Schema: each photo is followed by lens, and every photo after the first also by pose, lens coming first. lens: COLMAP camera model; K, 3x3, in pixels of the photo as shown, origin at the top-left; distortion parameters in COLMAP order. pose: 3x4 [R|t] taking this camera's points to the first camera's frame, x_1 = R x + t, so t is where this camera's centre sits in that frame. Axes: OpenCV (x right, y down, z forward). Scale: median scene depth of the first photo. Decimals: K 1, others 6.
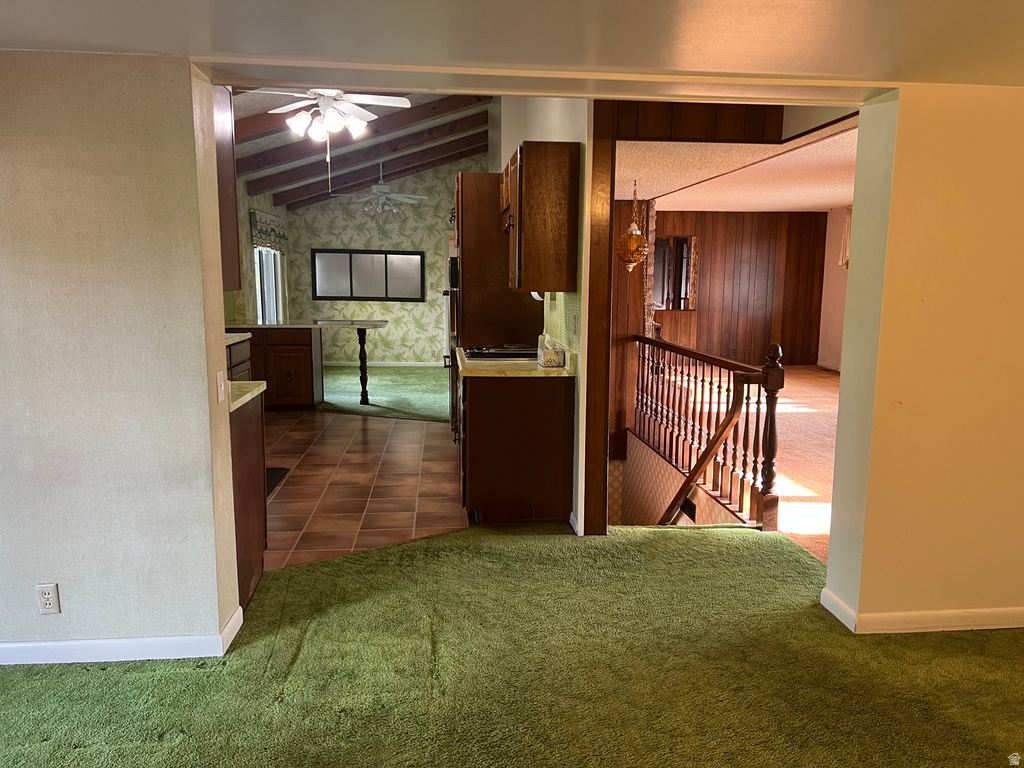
lens RADIAL K [[770.2, 0, 517.3], [0, 770.2, 387.6], [0, 0, 1]] dist [0.102132, -0.136476]
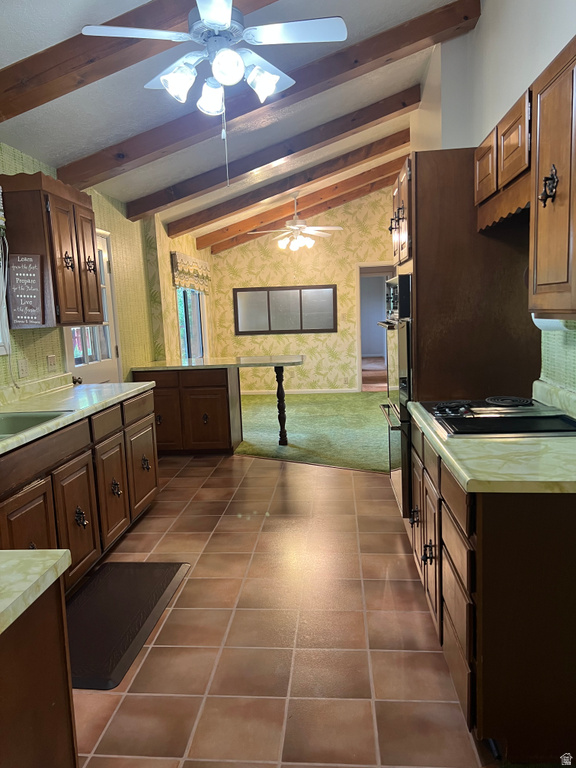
lens RADIAL K [[577.6, 0, 284.2], [0, 577.6, 387.5], [0, 0, 1]] dist [0.102132, -0.136476]
pose [[0.981213, -0.022596, -0.191600, -0.042897], [0.021060, 0.999728, -0.010048, -0.030253], [0.191775, 0.005824, 0.981422, 0.220044]]
